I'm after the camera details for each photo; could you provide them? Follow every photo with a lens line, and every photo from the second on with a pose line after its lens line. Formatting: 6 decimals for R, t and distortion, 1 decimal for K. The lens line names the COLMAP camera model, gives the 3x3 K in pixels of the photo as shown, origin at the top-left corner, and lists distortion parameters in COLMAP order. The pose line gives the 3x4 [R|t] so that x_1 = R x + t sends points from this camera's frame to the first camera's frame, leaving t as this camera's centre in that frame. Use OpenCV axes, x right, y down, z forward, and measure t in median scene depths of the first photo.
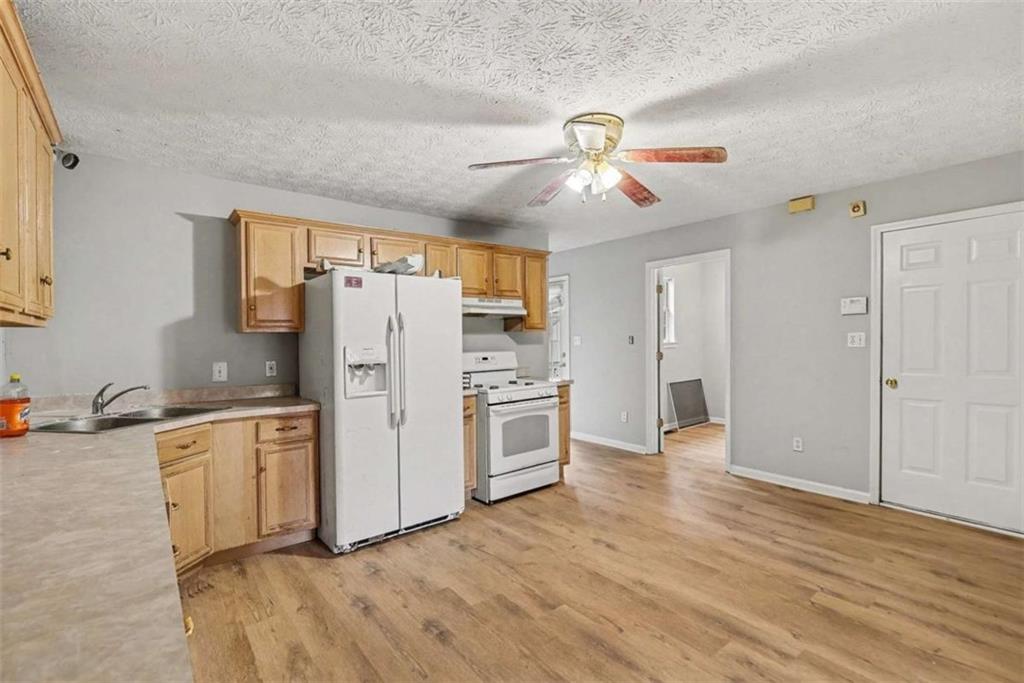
lens RADIAL K [[468.9, 0, 514.9], [0, 468.9, 341.0], [0, 0, 1]] dist [-0.000084, -0.000010]
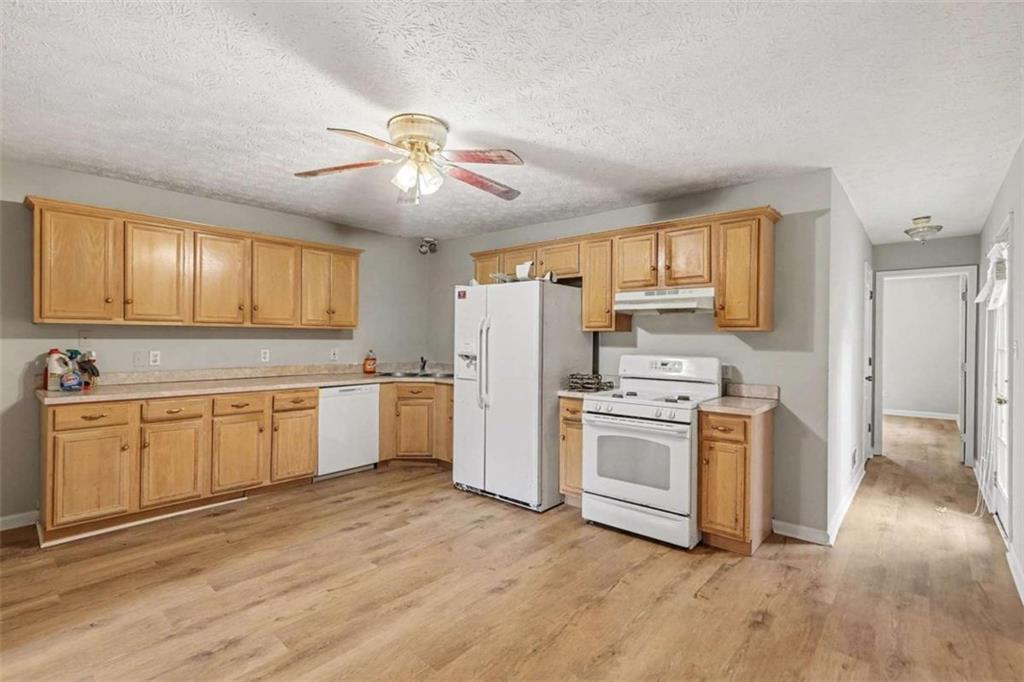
lens RADIAL K [[473.7, 0, 514.0], [0, 473.7, 339.6], [0, 0, 1]] dist [-0.001395, -0.000031]
pose [[0.184846, 0.017169, -0.982618, 0.893287], [-0.020675, 0.999694, 0.013578, -0.014176], [0.982550, 0.017806, 0.185144, 0.755340]]
